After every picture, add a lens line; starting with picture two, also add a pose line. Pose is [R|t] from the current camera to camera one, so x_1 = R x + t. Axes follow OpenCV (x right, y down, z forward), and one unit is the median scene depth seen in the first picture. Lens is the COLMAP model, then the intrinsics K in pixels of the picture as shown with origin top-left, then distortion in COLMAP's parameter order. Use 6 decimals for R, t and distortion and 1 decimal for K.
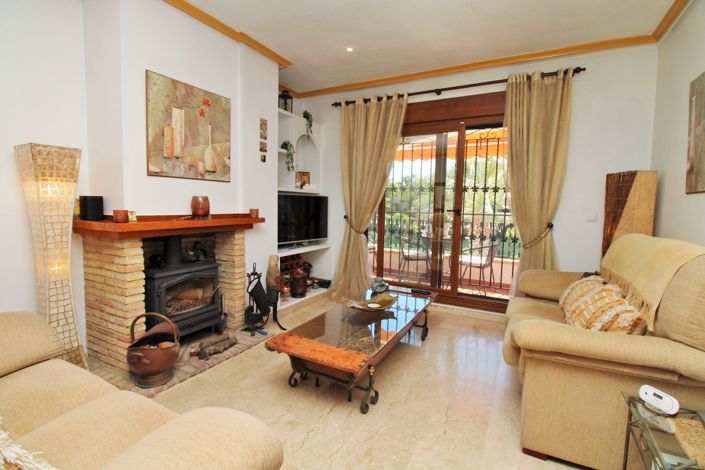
lens RADIAL K [[329.6, 0, 355.3], [0, 329.6, 229.4], [0, 0, 1]] dist [0.001857, -0.011983]
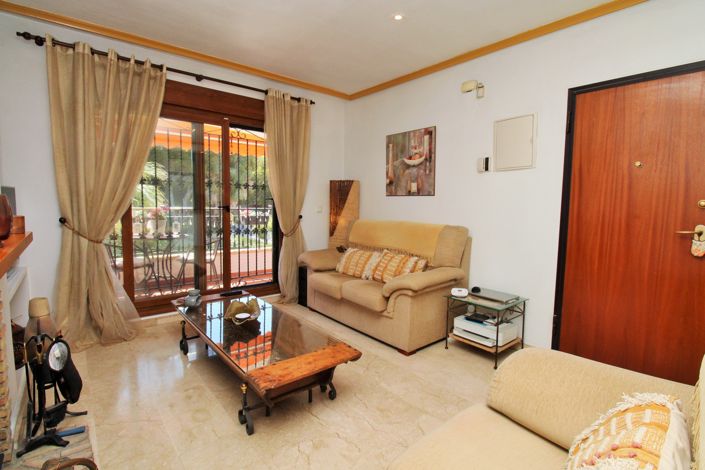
lens RADIAL K [[329.6, 0, 355.3], [0, 329.6, 229.4], [0, 0, 1]] dist [0.001857, -0.011983]
pose [[0.380210, -0.089340, 0.920575, -0.505708], [0.060350, 0.995599, 0.071695, -0.040290], [-0.922929, 0.028297, 0.383929, 0.282907]]
